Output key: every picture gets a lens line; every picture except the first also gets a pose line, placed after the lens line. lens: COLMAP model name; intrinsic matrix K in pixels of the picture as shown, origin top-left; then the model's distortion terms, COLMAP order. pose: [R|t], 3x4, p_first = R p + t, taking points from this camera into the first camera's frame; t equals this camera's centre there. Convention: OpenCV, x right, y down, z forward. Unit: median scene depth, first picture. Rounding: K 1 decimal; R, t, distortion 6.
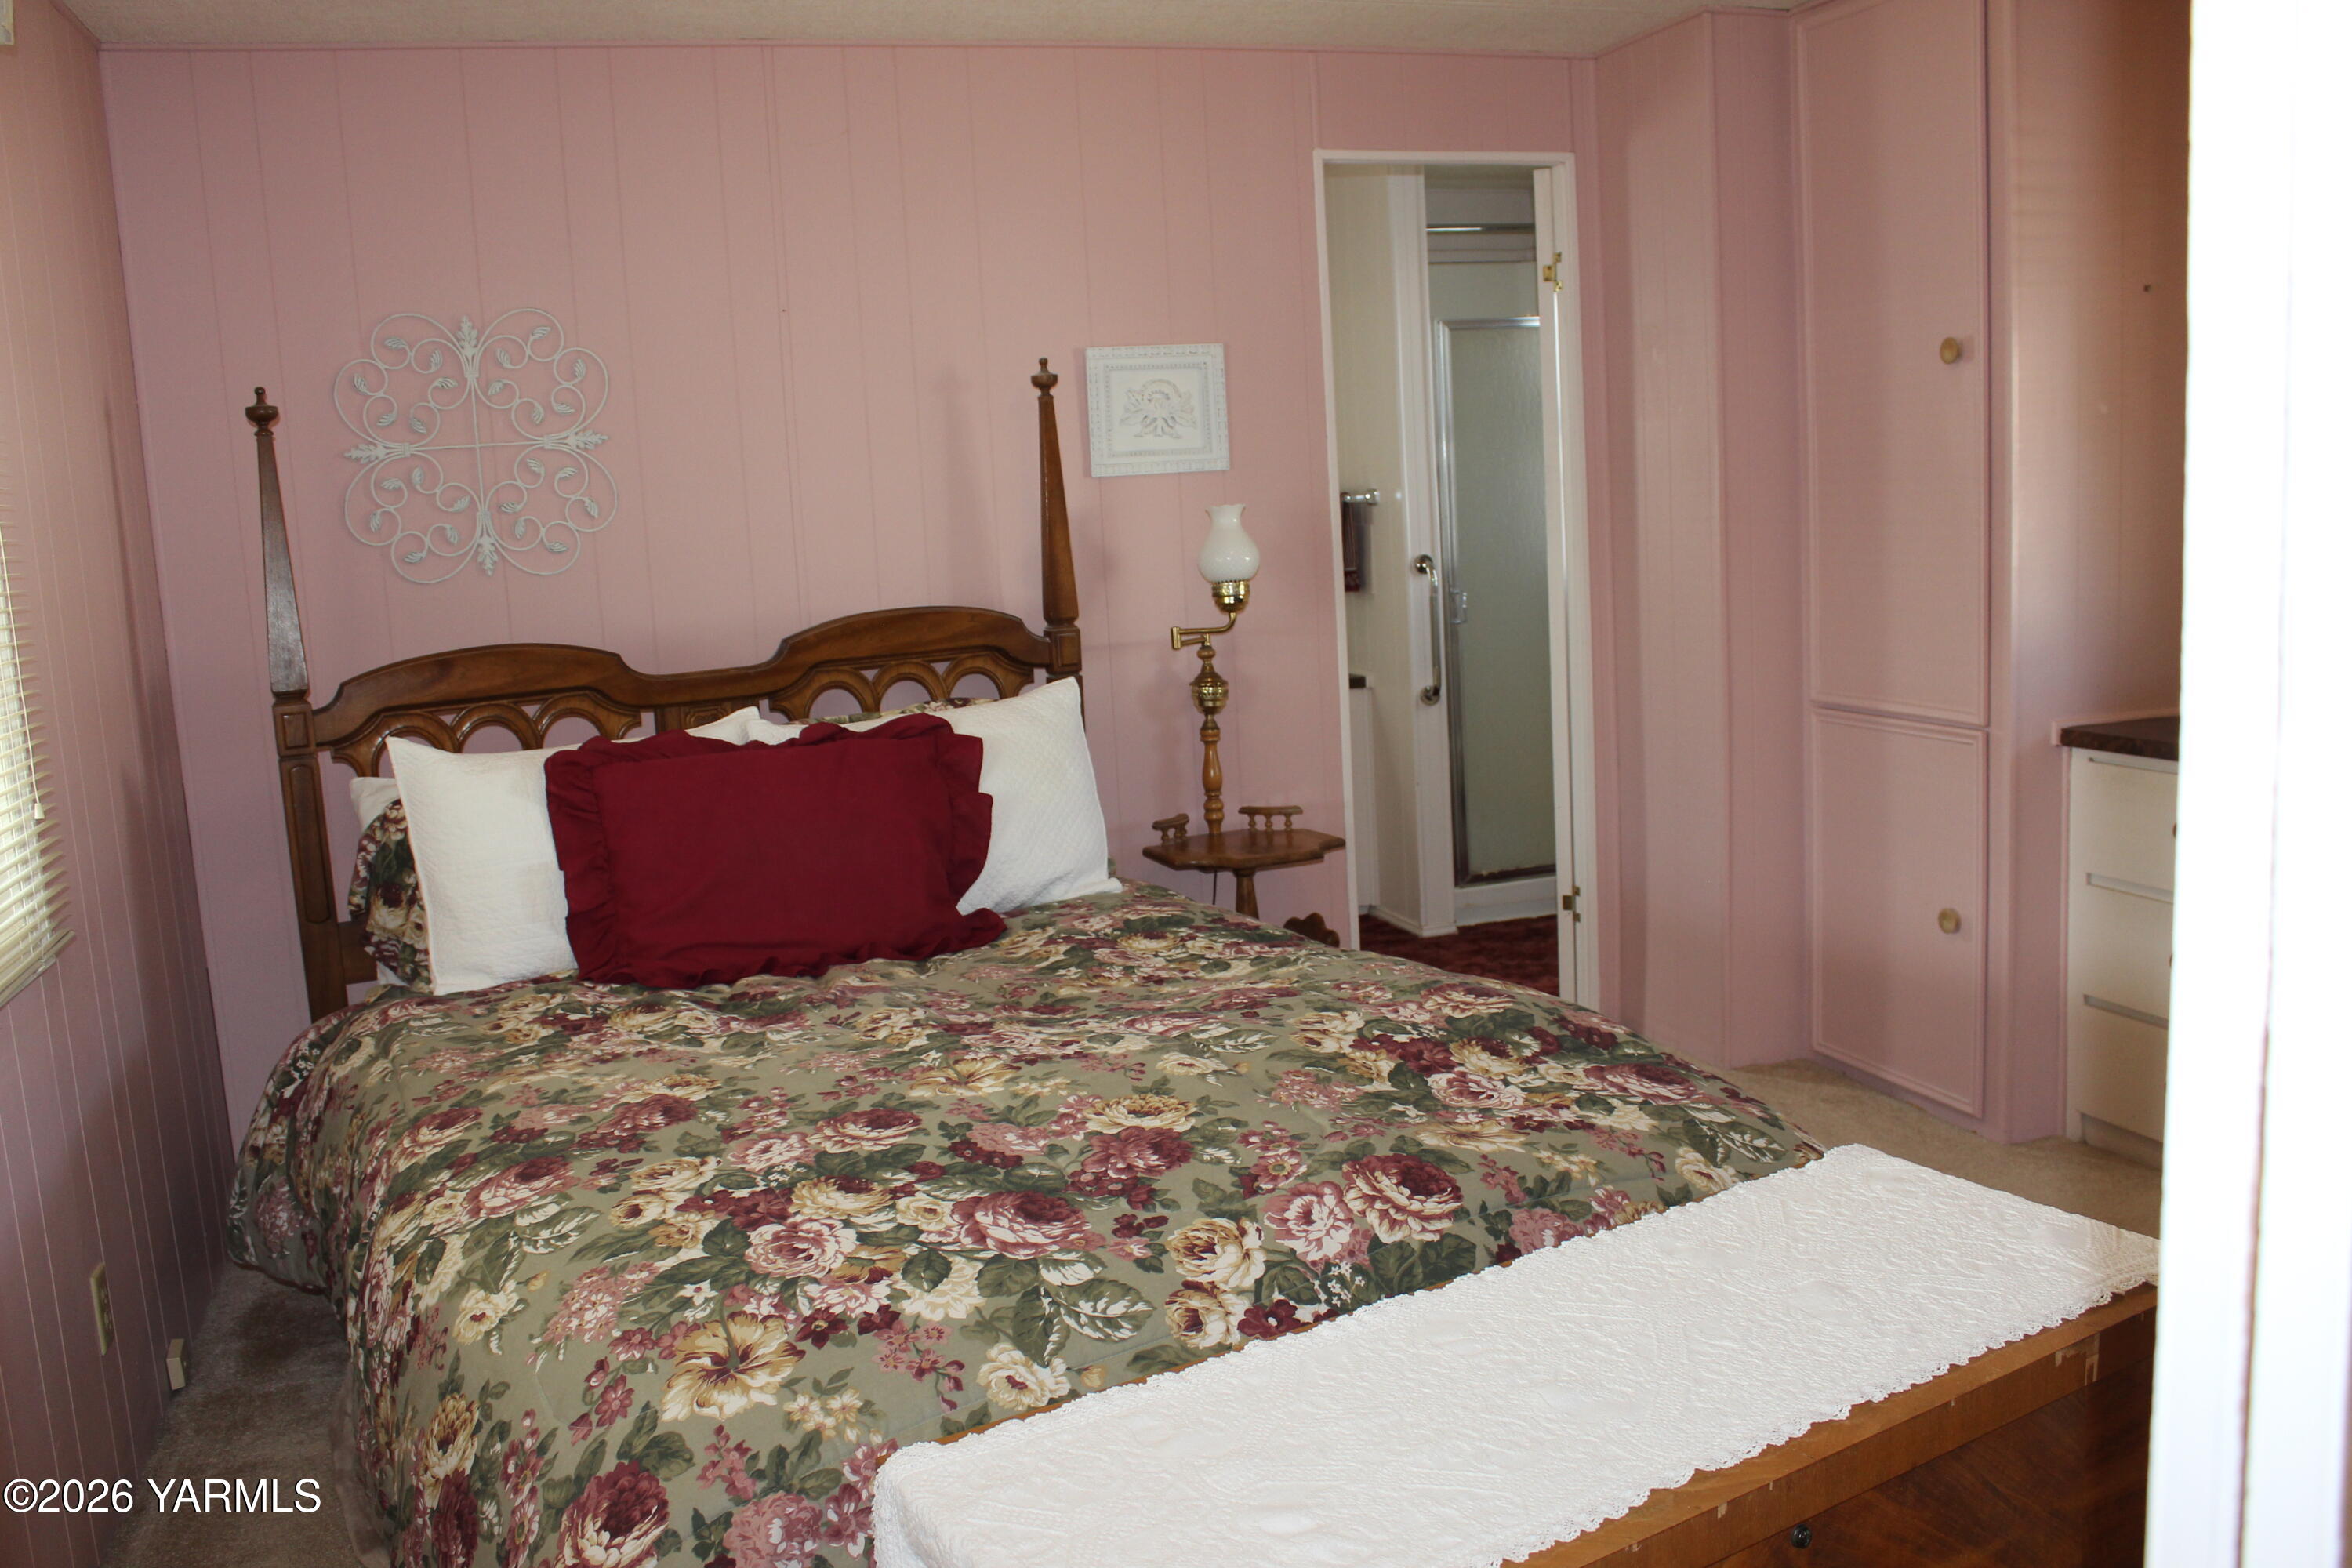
lens RADIAL K [[1977.9, 0, 1179.0], [0, 1977.9, 782.9], [0, 0, 1]] dist [-0.147491, 0.116074]
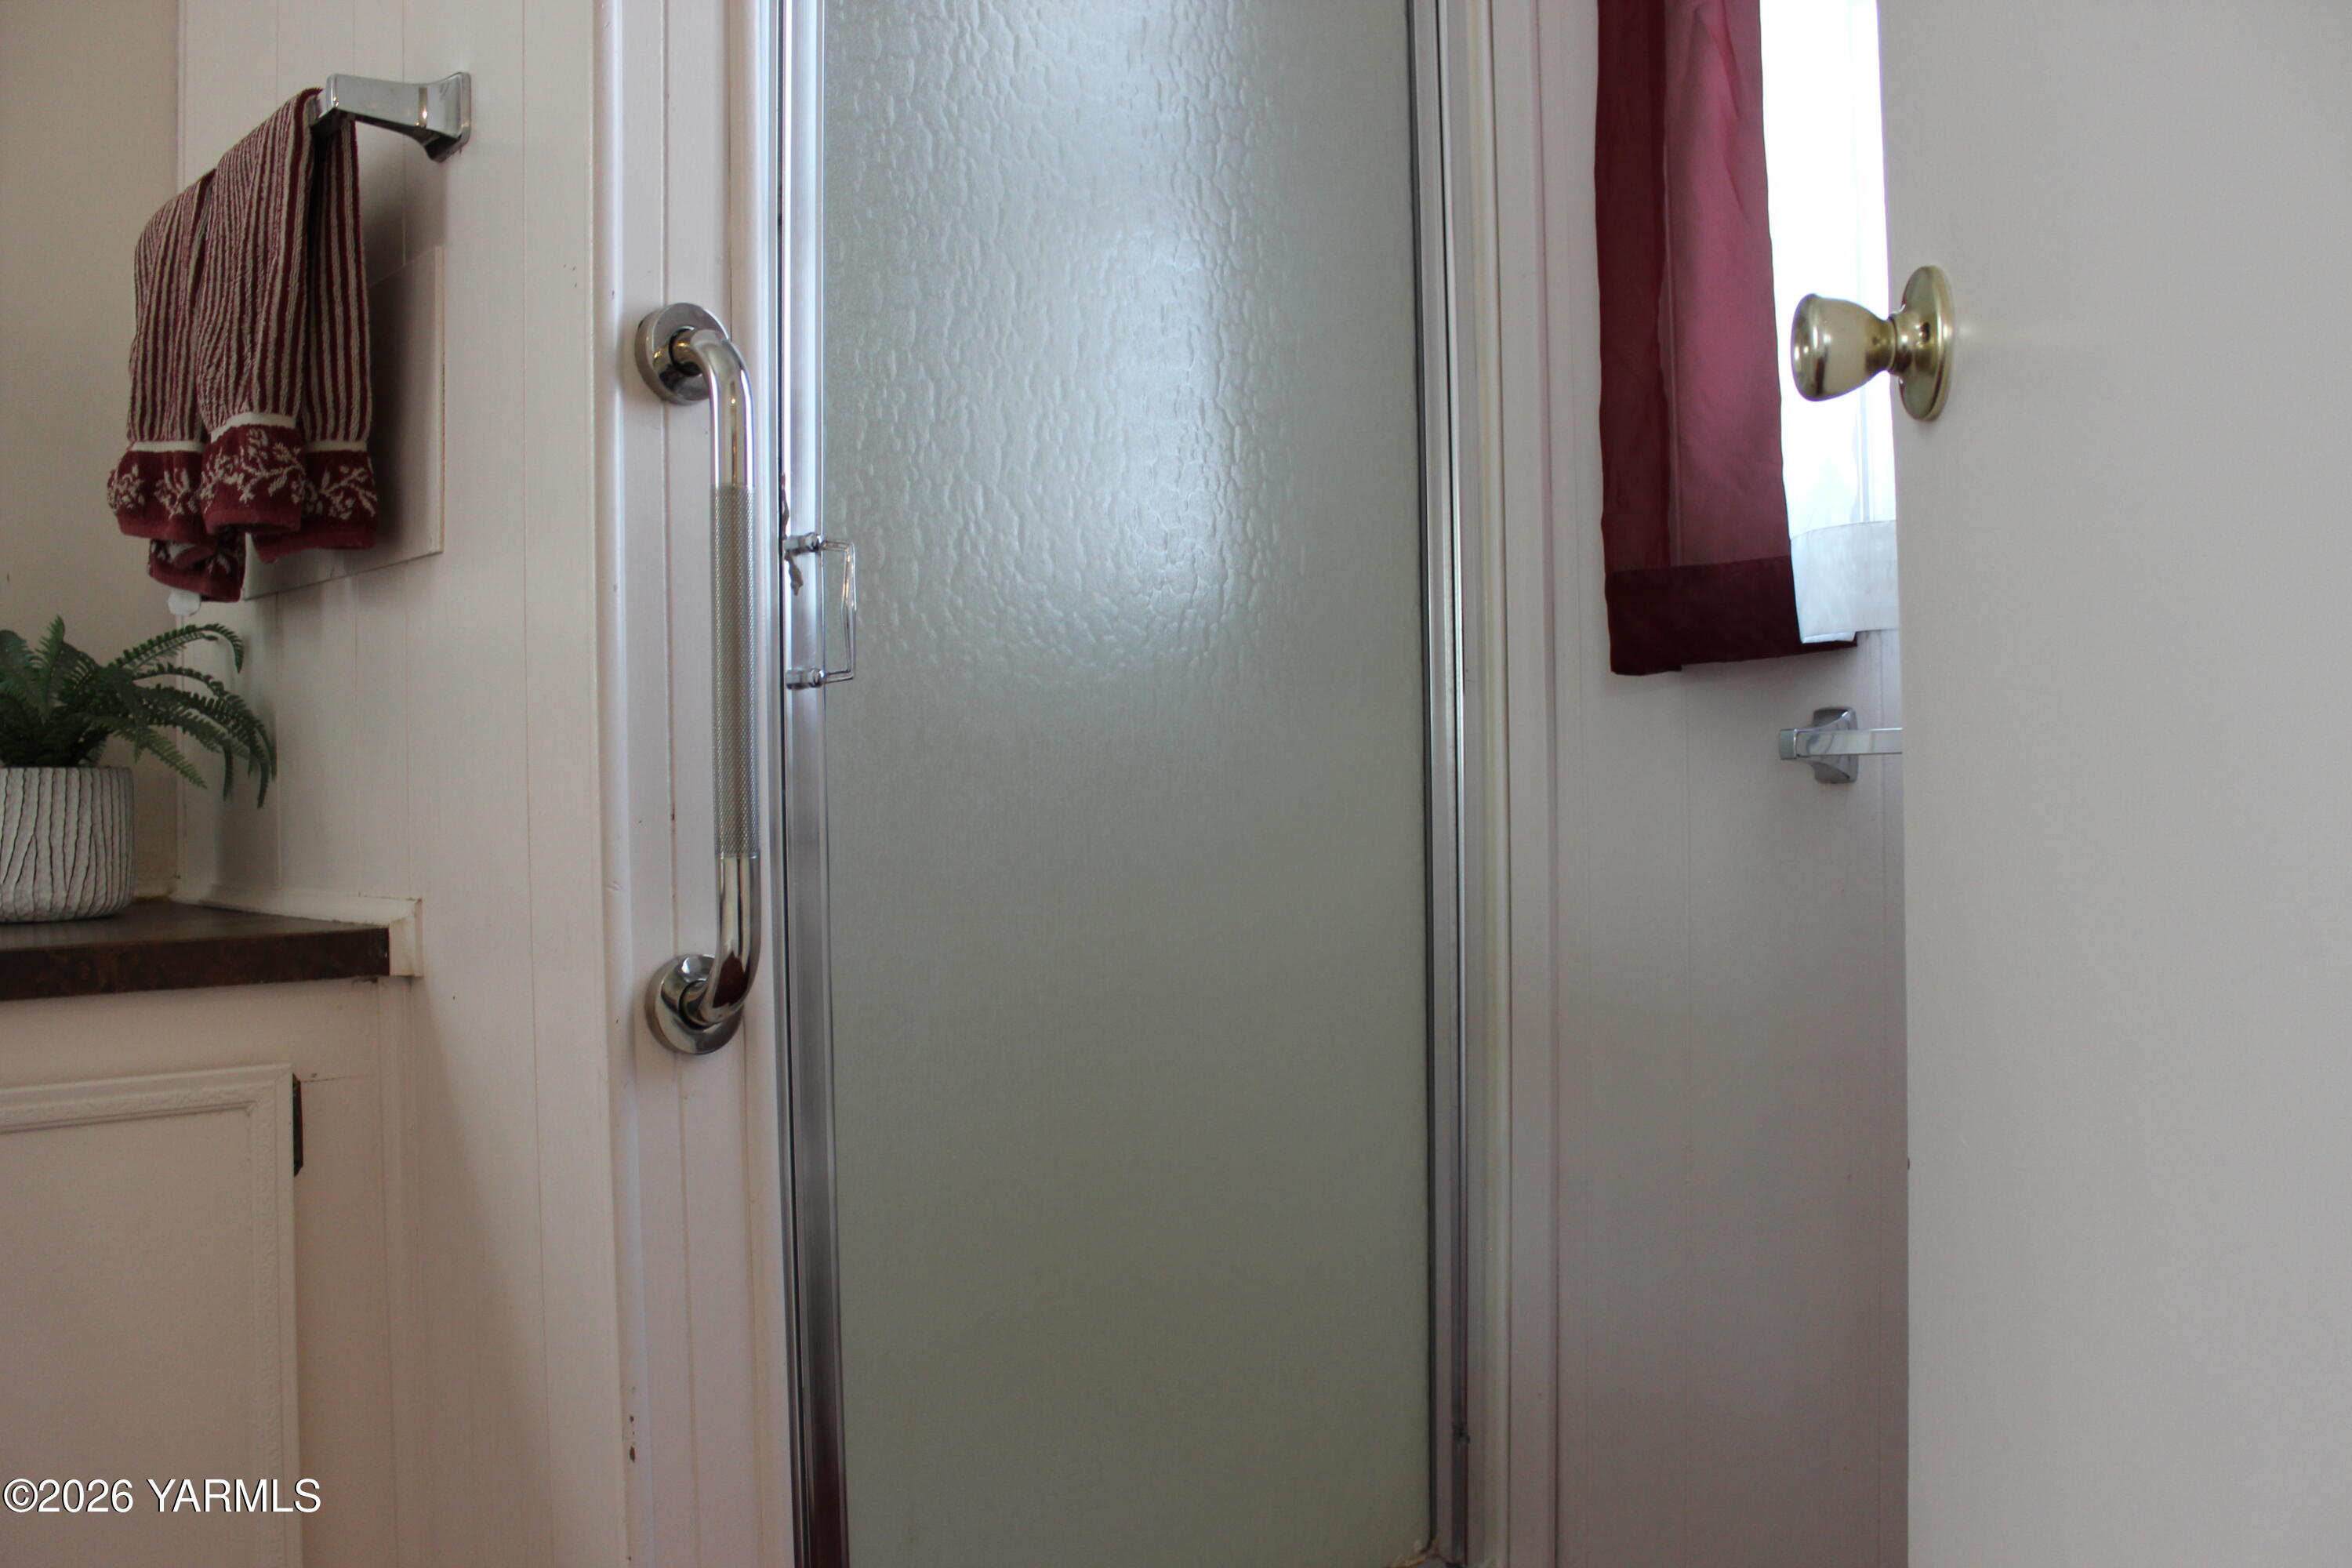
lens RADIAL K [[1977.9, 0, 1181.1], [0, 1977.9, 774.2], [0, 0, 1]] dist [-0.147491, 0.116074]
pose [[0.906633, 0.039174, 0.420097, 0.123914], [0.035904, 0.984906, -0.169328, -0.044942], [-0.420389, 0.168601, 0.891542, 1.129355]]
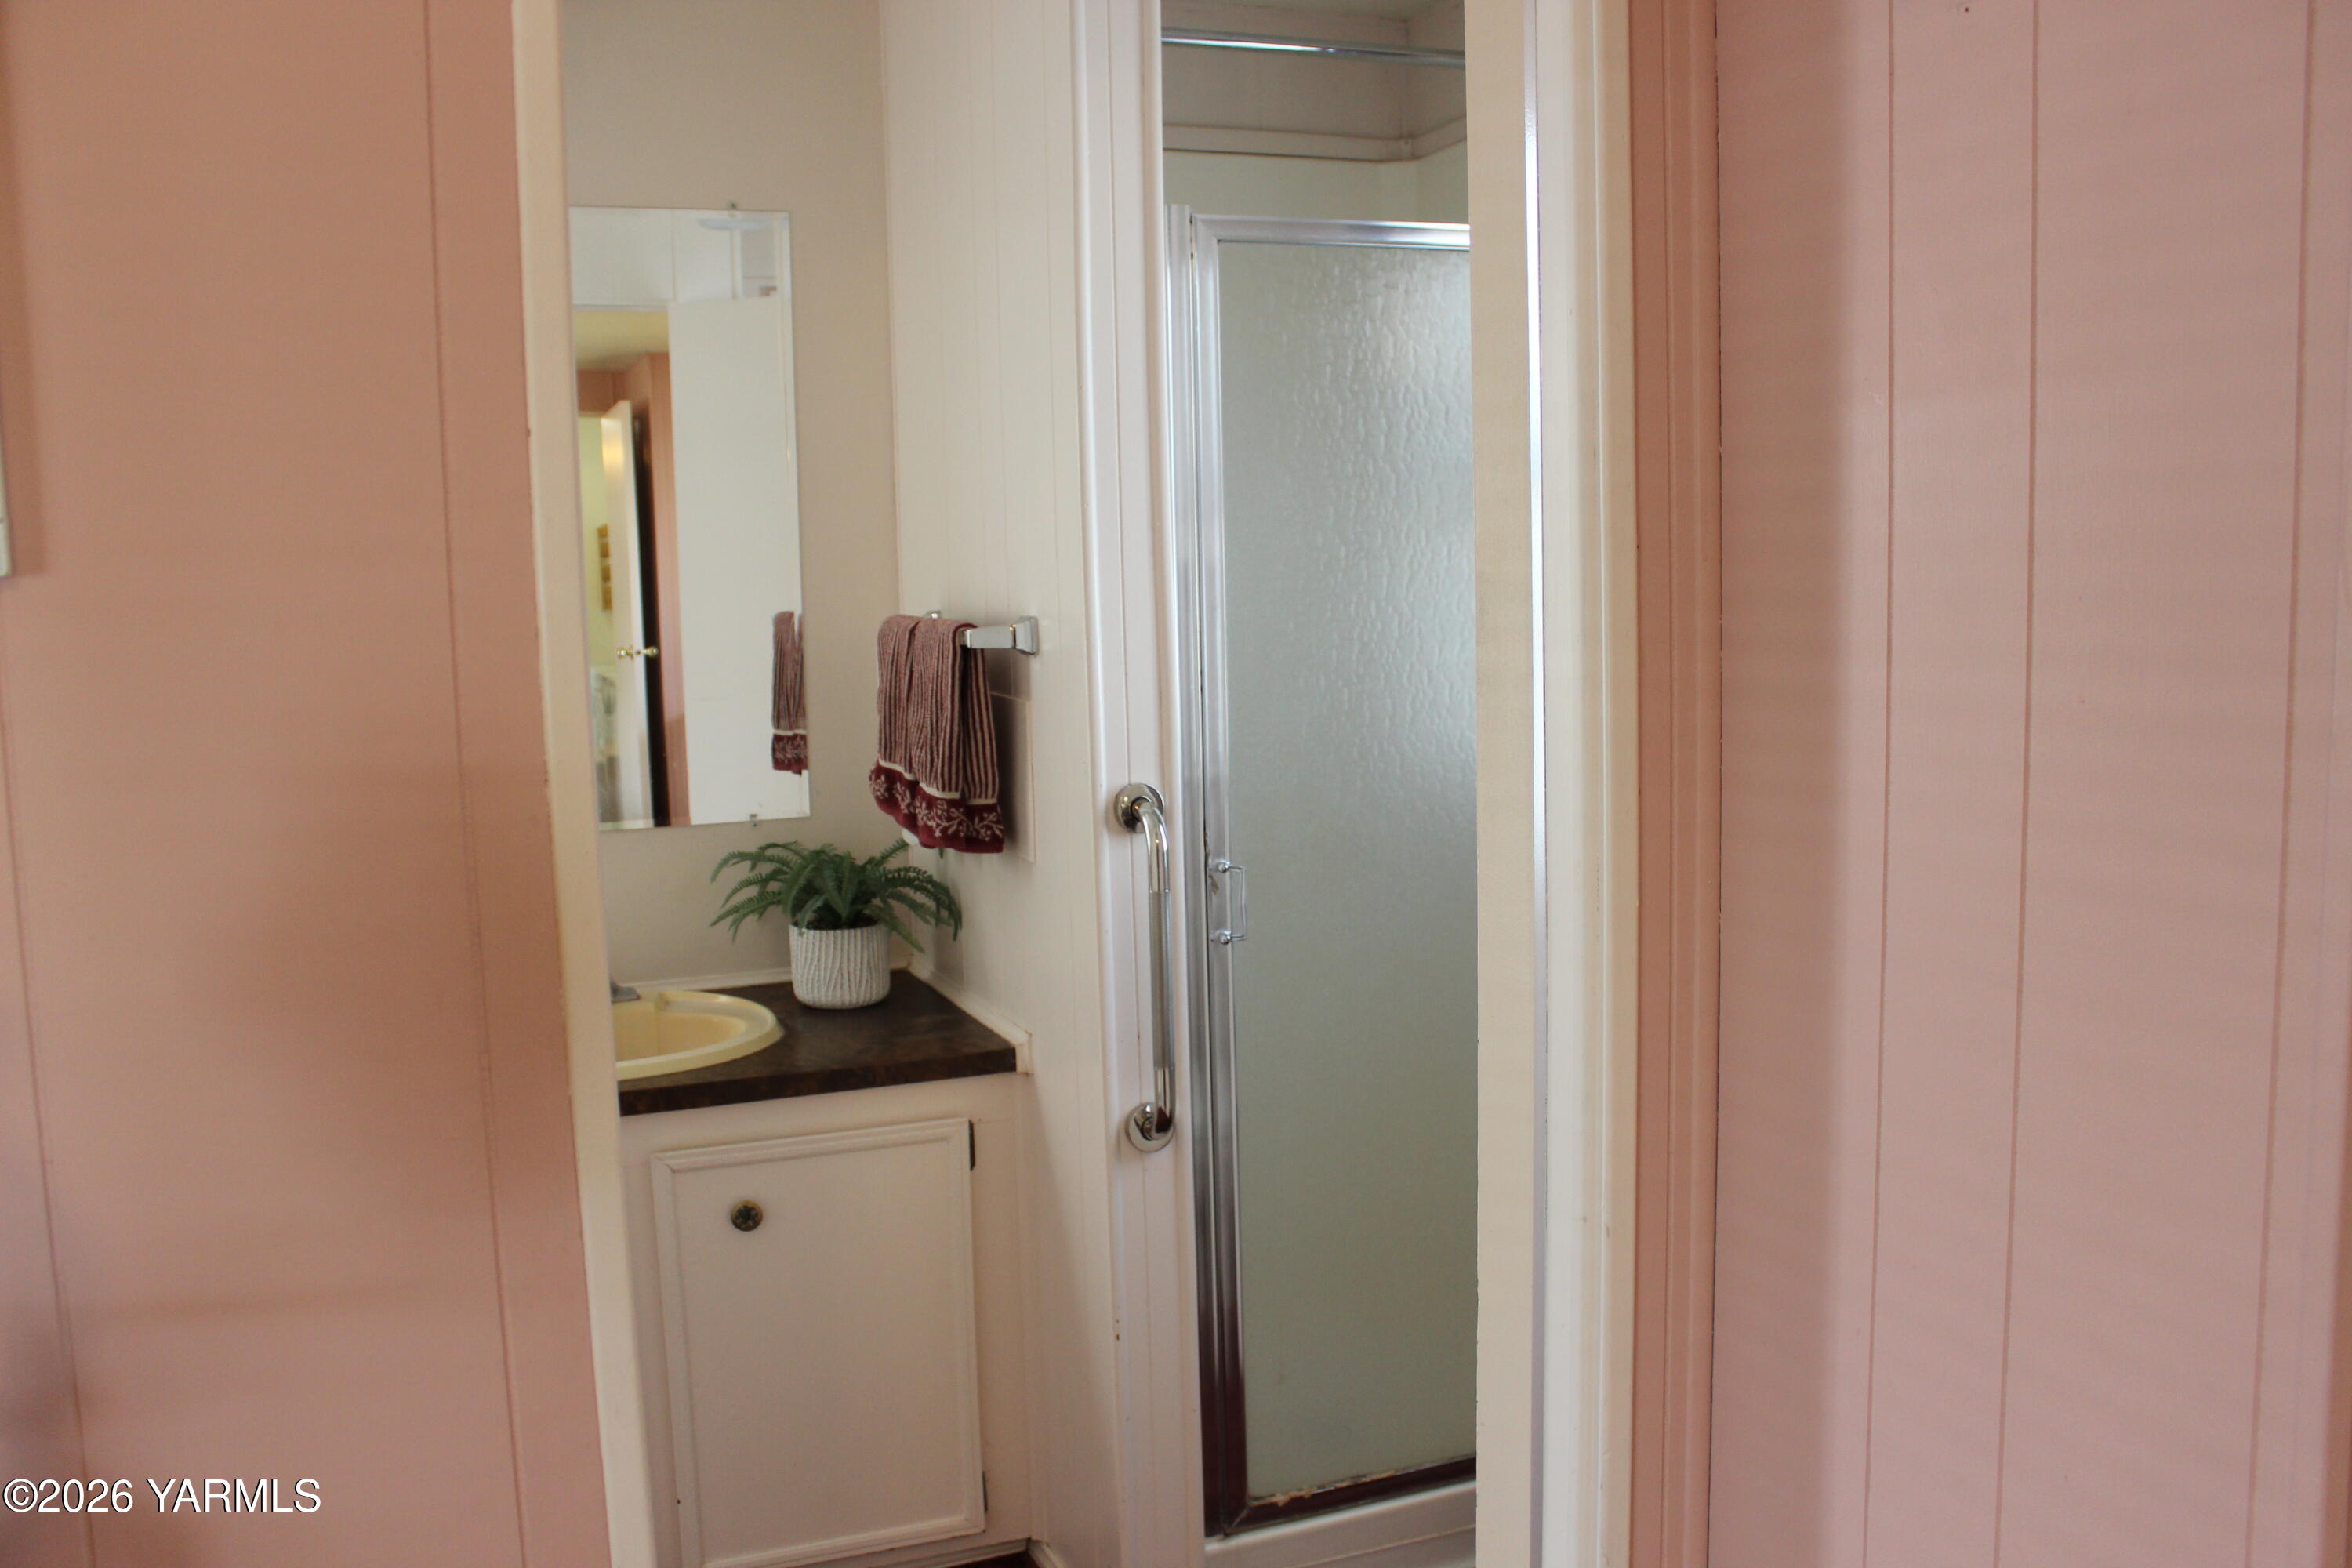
lens RADIAL K [[1977.9, 0, 1176.1], [0, 1977.9, 780.4], [0, 0, 1]] dist [-0.147491, 0.116074]
pose [[0.996228, 0.015799, 0.085325, 0.136975], [-0.011621, 0.998719, -0.049250, -0.135941], [-0.085994, 0.048073, 0.995135, 0.833646]]
